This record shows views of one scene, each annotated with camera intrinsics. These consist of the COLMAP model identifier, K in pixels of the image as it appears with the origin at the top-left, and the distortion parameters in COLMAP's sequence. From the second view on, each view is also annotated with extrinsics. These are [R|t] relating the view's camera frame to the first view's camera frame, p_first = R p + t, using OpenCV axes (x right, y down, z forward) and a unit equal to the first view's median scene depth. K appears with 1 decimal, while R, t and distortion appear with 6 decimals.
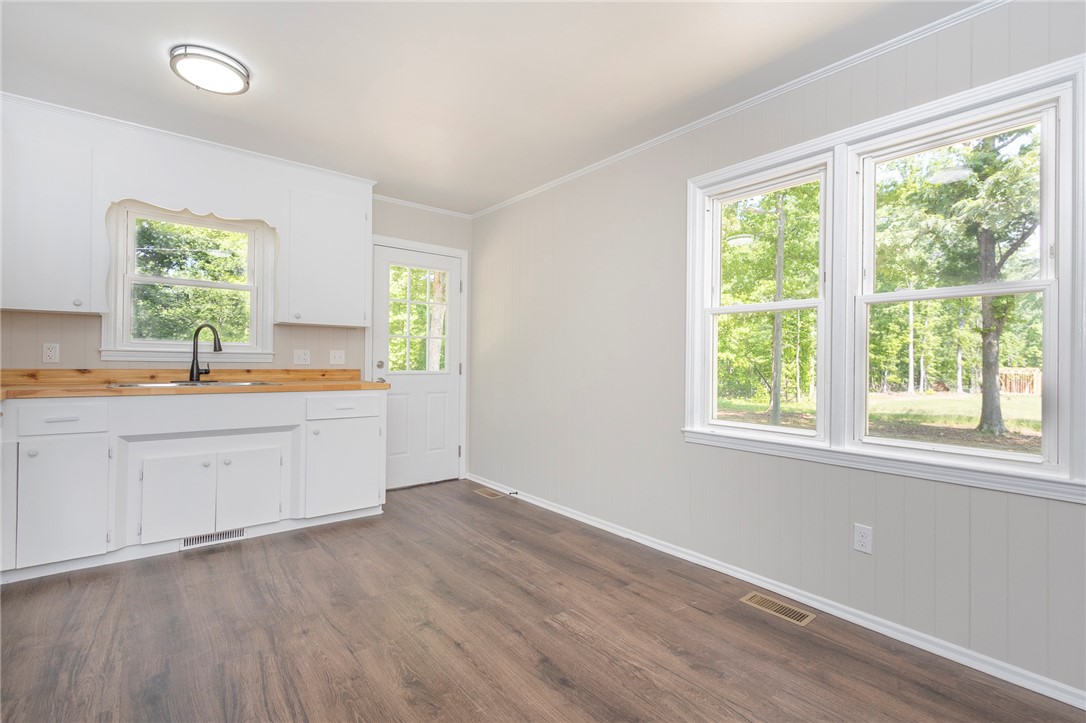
lens RADIAL K [[500.4, 0, 543.7], [0, 500.4, 357.2], [0, 0, 1]] dist [0.000407, -0.000023]
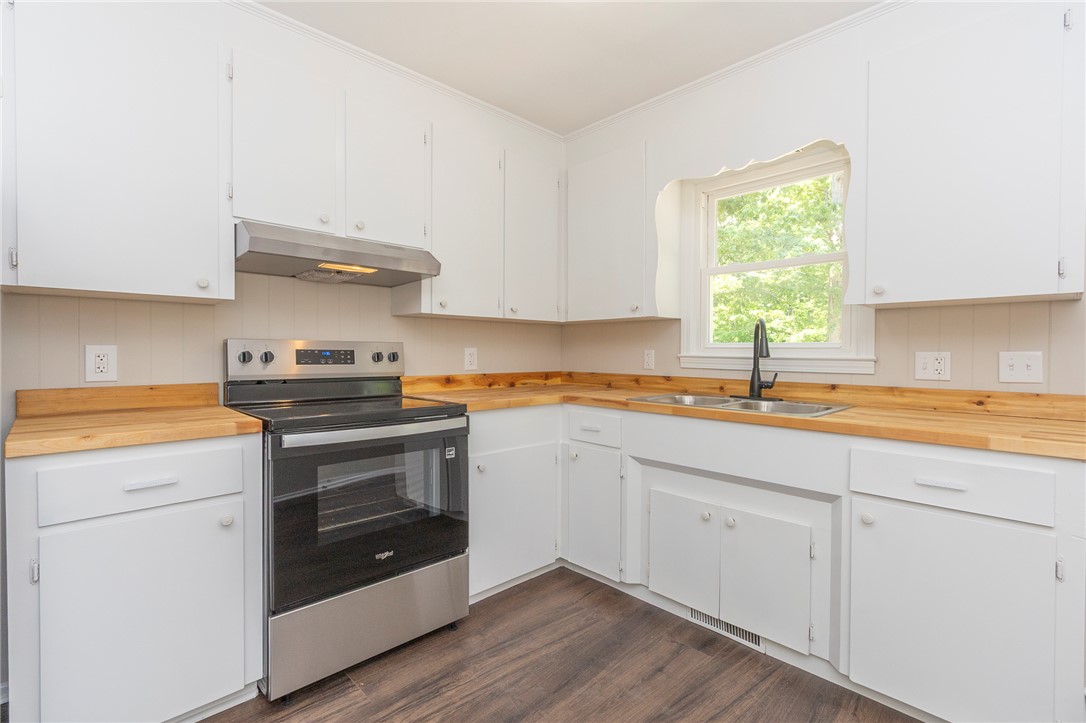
lens RADIAL K [[500.4, 0, 547.6], [0, 500.4, 358.9], [0, 0, 1]] dist [0.000407, -0.000023]
pose [[0.096244, 0.007108, -0.995332, 0.009712], [0.006262, 0.999950, 0.007746, -0.016836], [0.995338, -0.006979, 0.096195, 0.631552]]
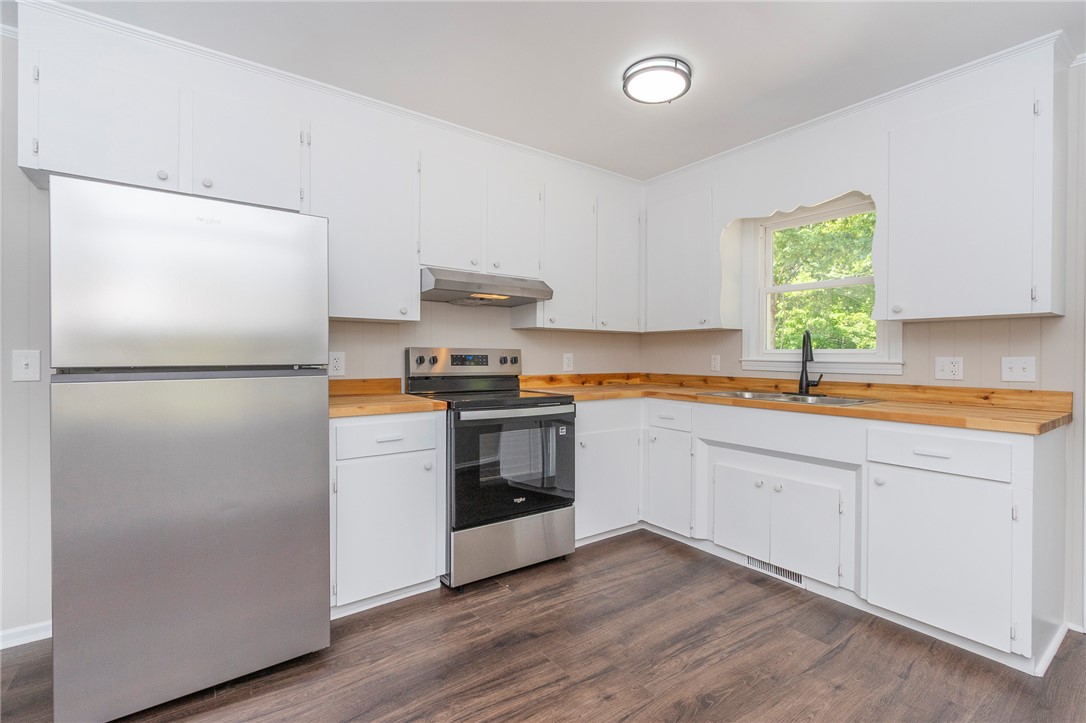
lens RADIAL K [[500.4, 0, 547.4], [0, 500.4, 358.9], [0, 0, 1]] dist [0.000407, -0.000023]
pose [[-0.037189, -0.002310, -0.999306, 0.233825], [0.004051, 0.999989, -0.002463, -0.015379], [0.999300, -0.004140, -0.037179, 0.575175]]
